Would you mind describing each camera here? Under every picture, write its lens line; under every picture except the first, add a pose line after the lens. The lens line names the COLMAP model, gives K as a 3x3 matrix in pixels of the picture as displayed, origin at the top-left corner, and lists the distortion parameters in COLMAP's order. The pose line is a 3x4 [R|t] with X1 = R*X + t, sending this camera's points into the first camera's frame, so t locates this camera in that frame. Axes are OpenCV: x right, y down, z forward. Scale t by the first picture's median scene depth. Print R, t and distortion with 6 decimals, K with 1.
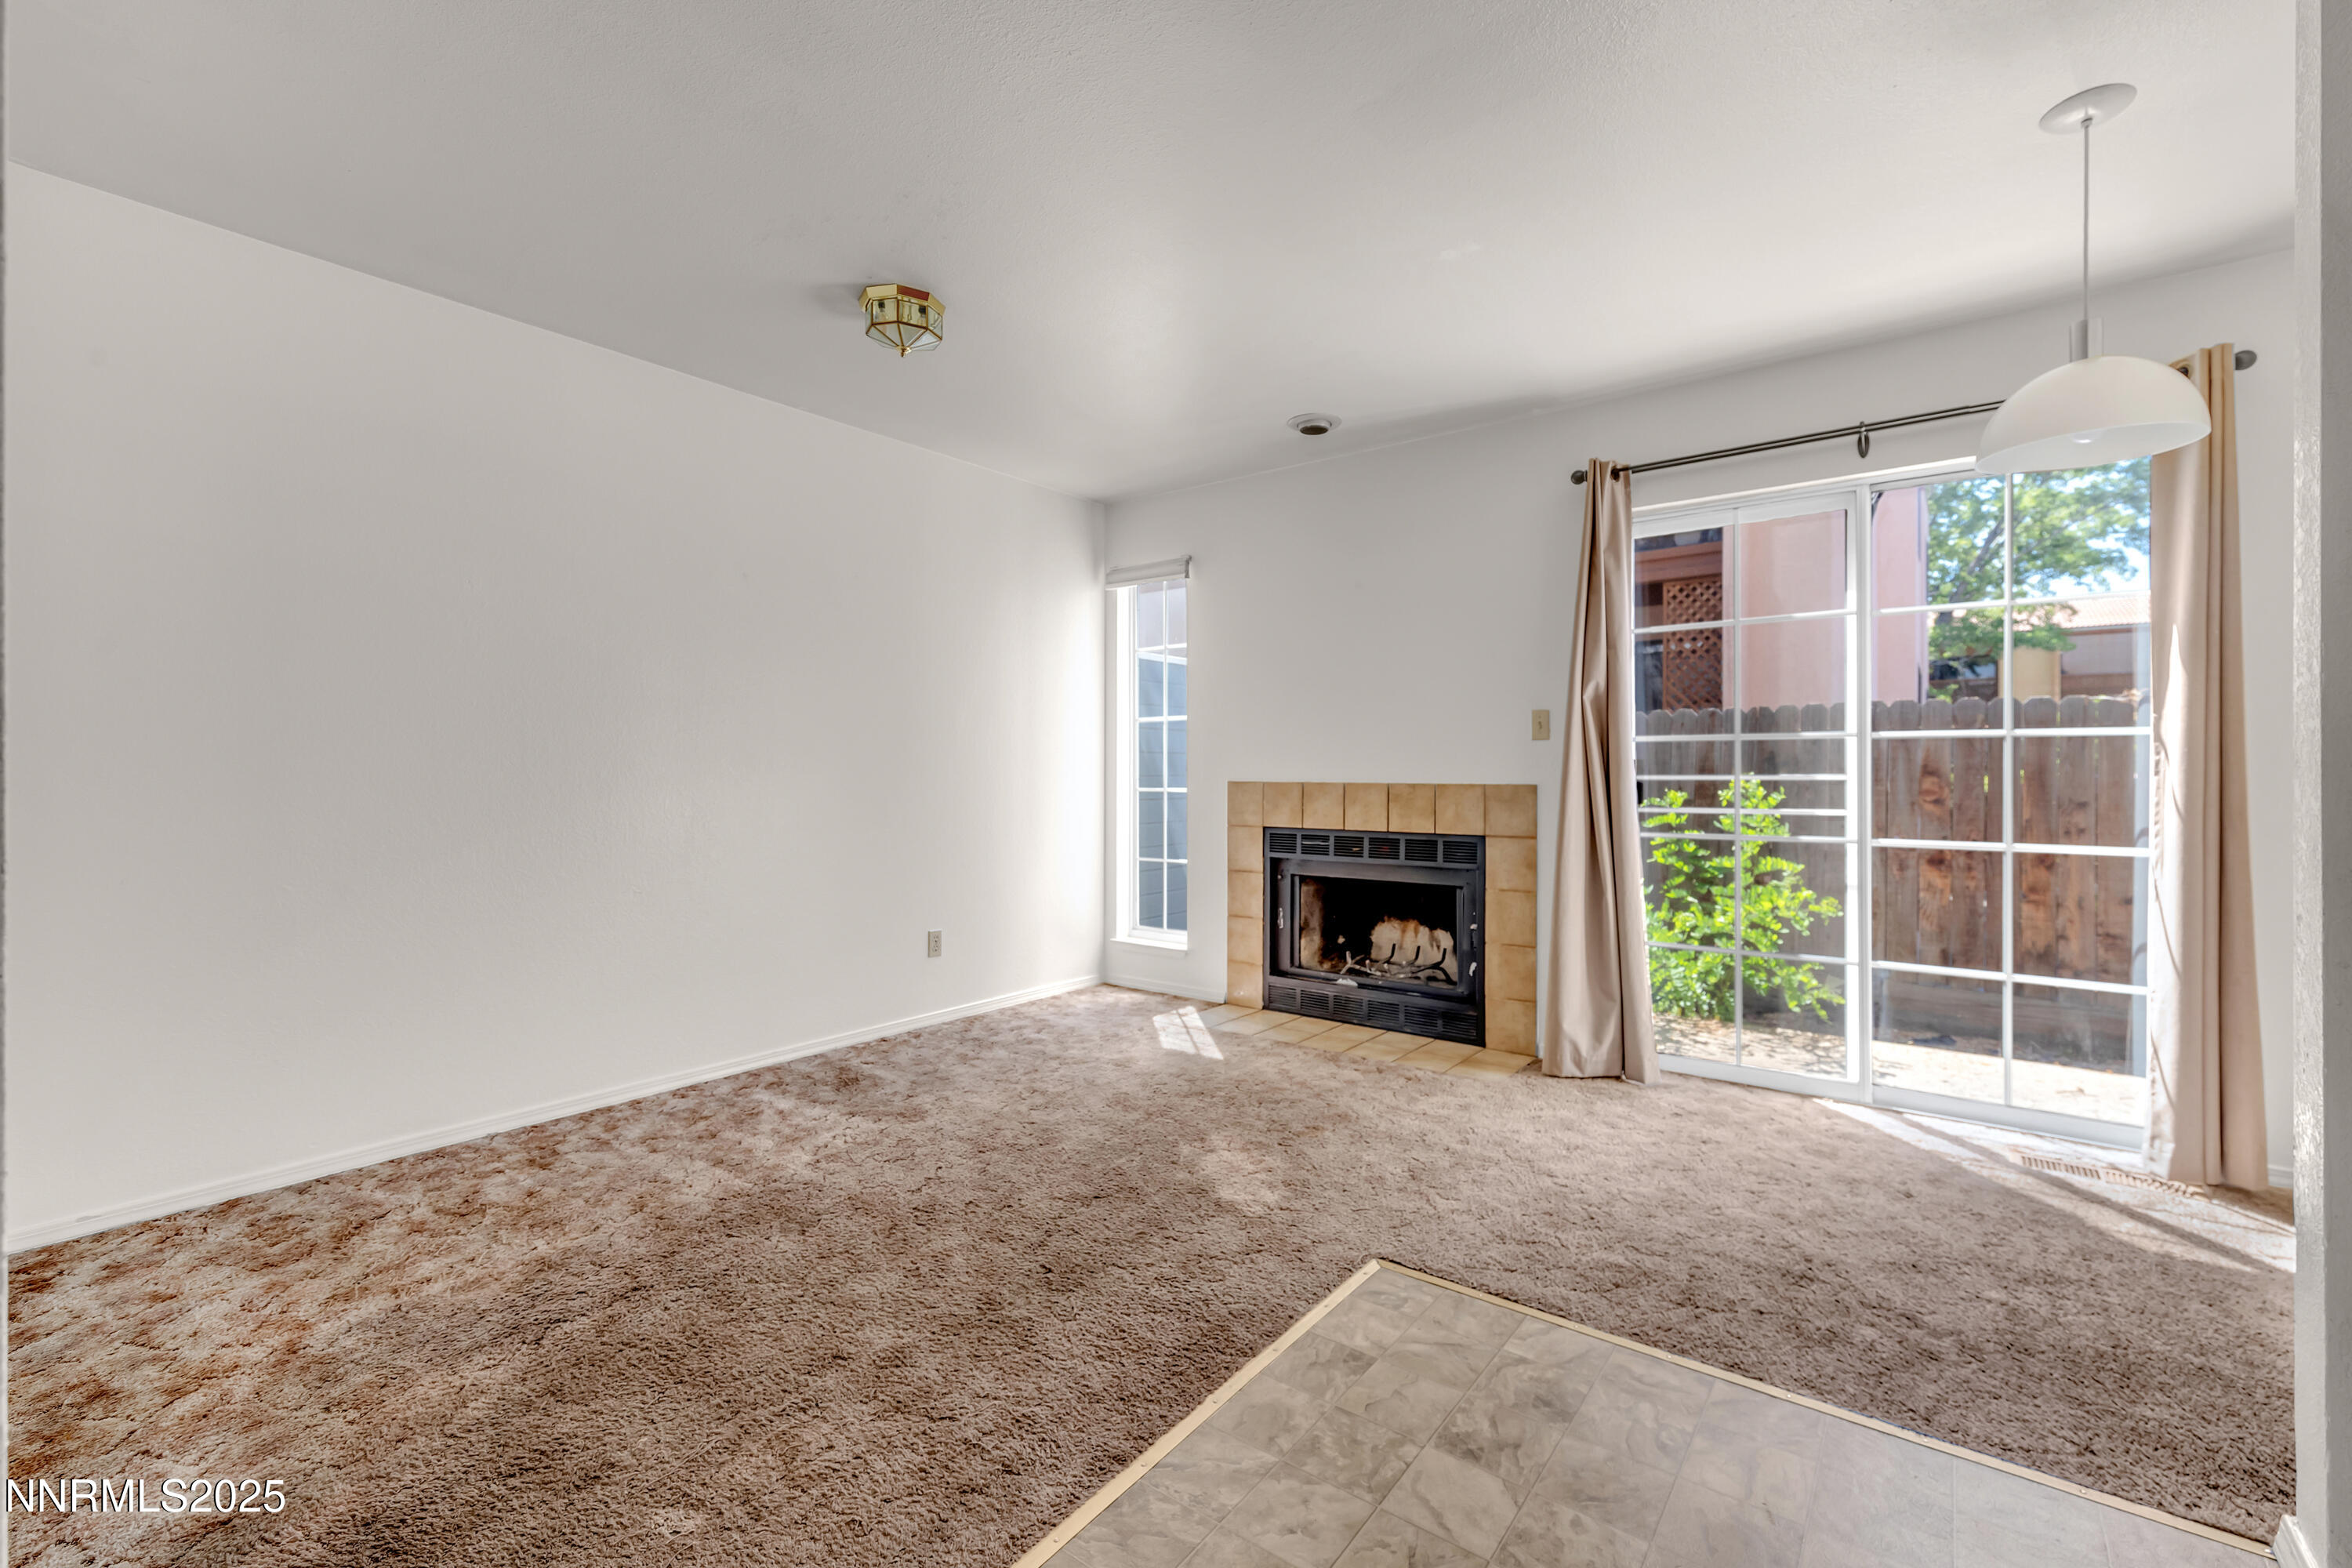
lens RADIAL K [[995.6, 0, 1186.4], [0, 995.6, 773.5], [0, 0, 1]] dist [0.001185, 0.000139]
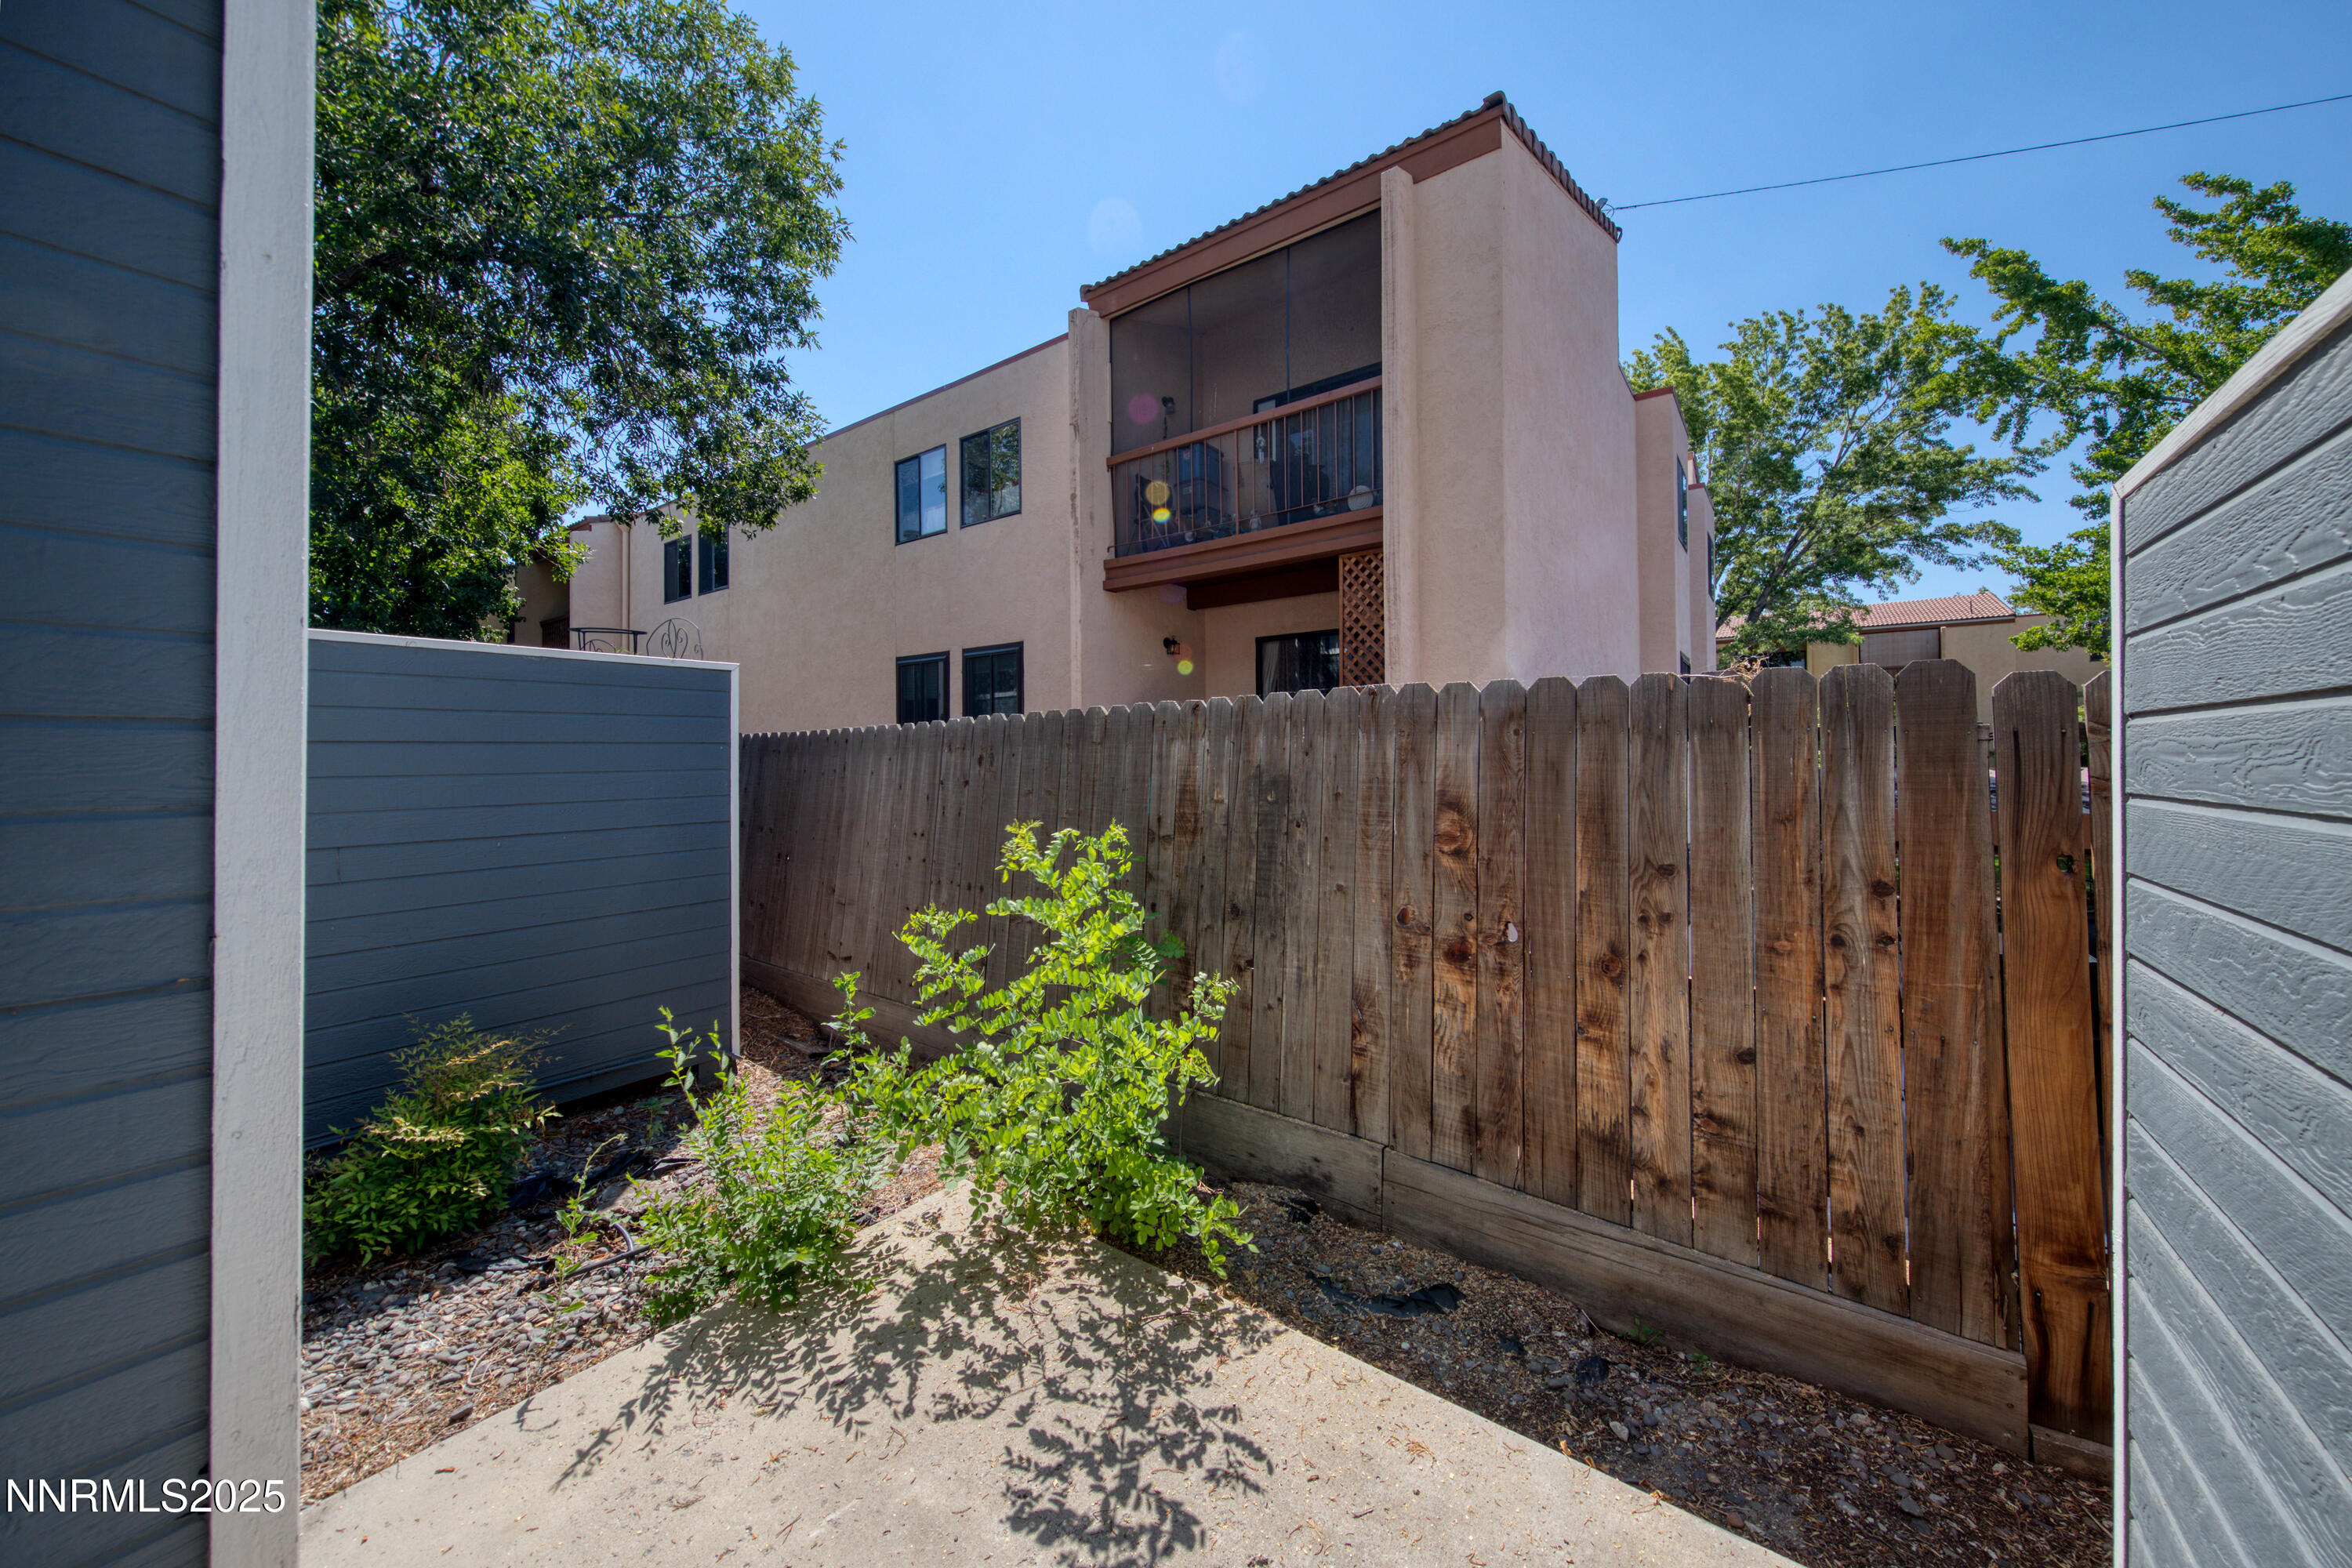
lens RADIAL K [[819.8, 0, 1178.4], [0, 819.8, 742.3], [0, 0, 1]] dist [0.000442, -0.000027]
pose [[0.999871, -0.008678, 0.013521, 0.580514], [0.008913, 0.999809, -0.017413, -0.031072], [-0.013368, 0.017532, 0.999757, 0.512369]]
